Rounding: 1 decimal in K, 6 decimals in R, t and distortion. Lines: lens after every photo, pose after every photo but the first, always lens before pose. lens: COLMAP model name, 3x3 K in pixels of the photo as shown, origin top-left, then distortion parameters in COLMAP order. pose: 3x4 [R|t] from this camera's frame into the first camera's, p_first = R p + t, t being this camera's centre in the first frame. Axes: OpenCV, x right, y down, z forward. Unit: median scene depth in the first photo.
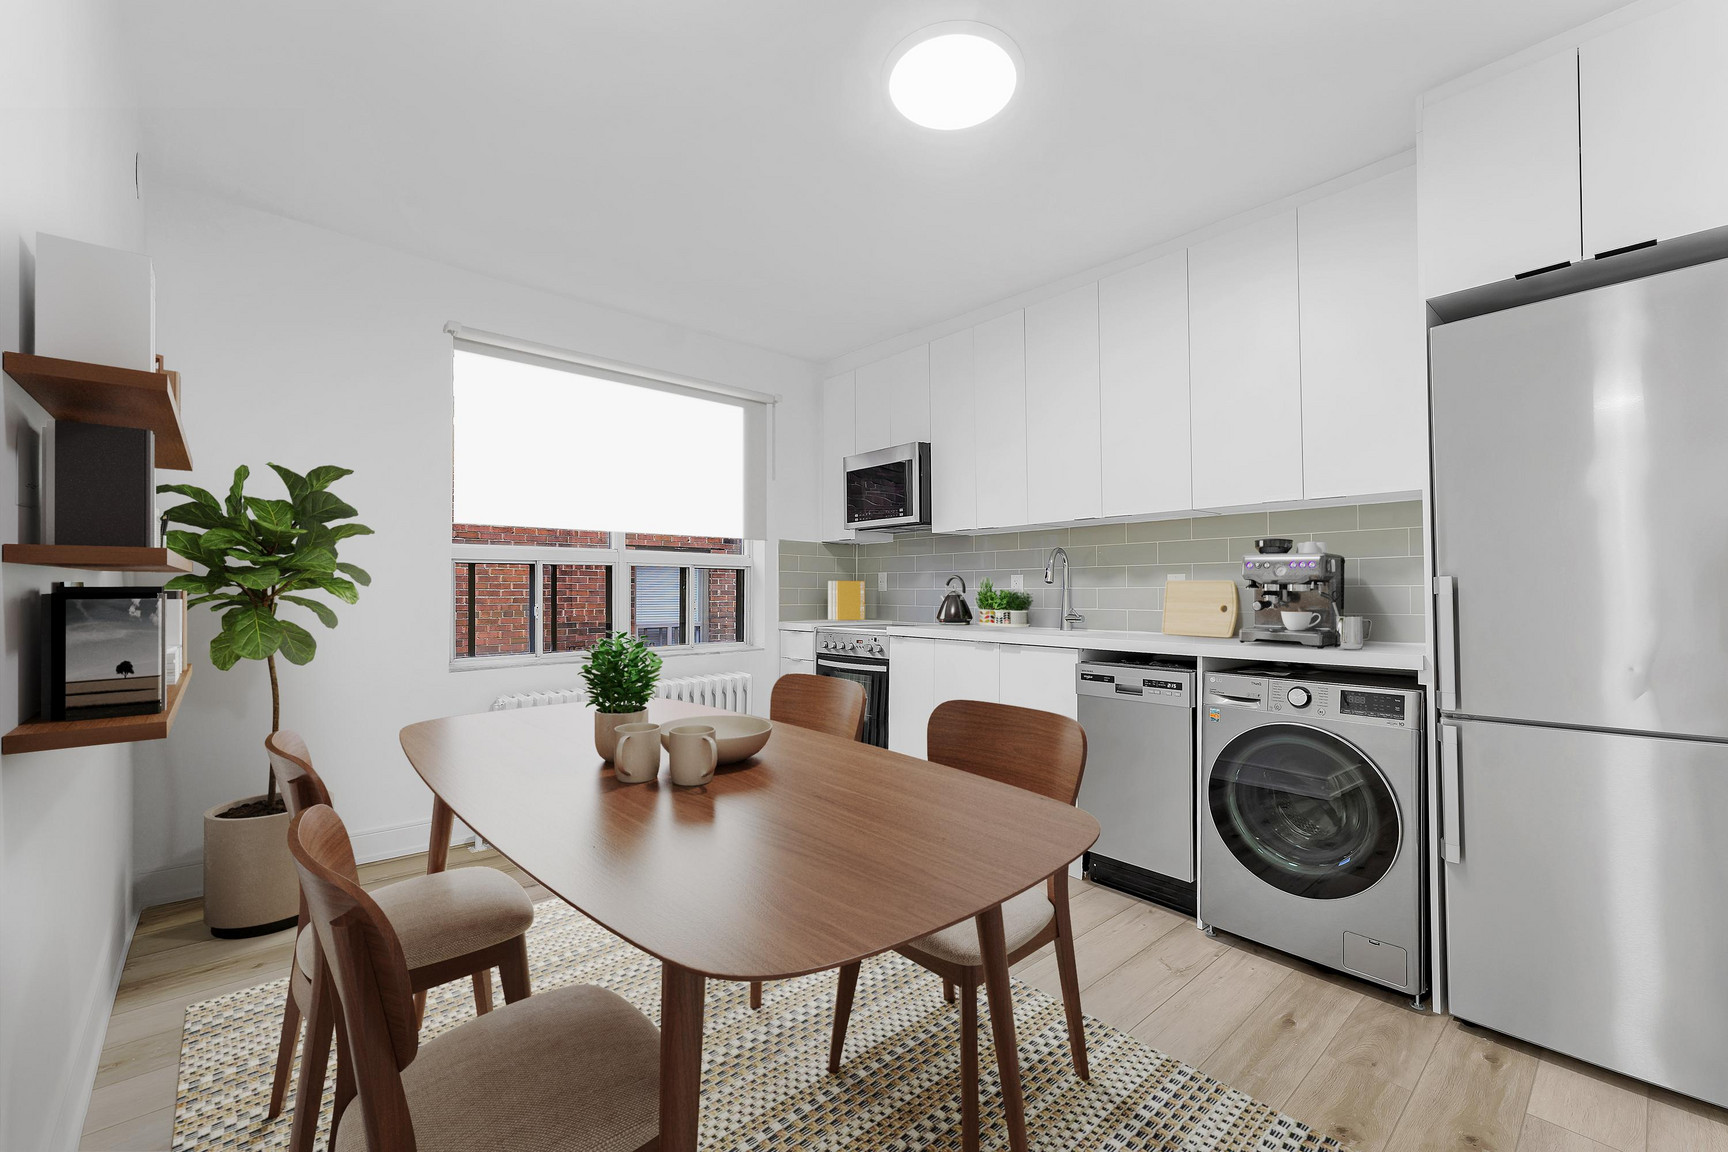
lens RADIAL K [[711.0, 0, 880.2], [0, 711.0, 586.1], [0, 0, 1]] dist [0.004138, 0.000591]
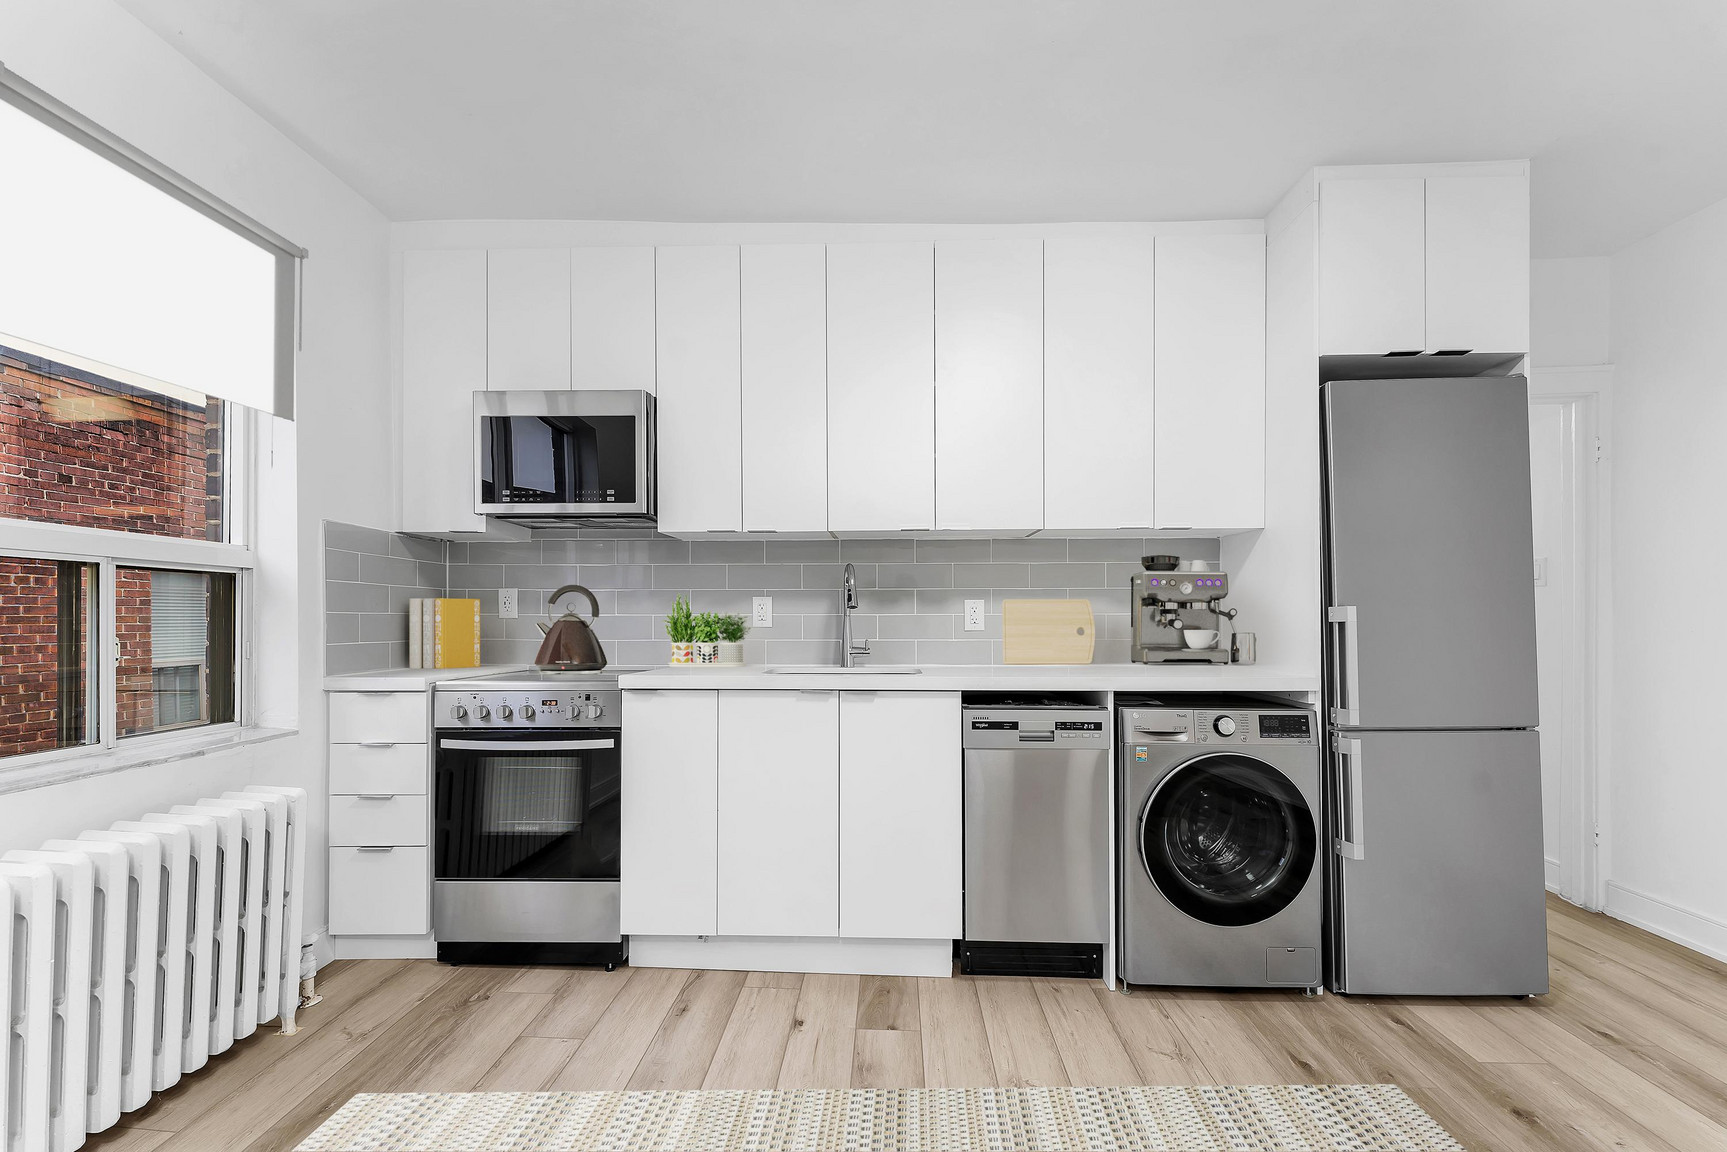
lens RADIAL K [[710.6, 0, 865.0], [0, 710.6, 614.9], [0, 0, 1]] dist [0.004138, 0.000591]
pose [[0.693931, 0.001167, 0.720041, -0.371759], [-0.005470, 0.999978, 0.003650, 0.000367], [-0.720021, -0.006471, 0.693922, 0.526632]]
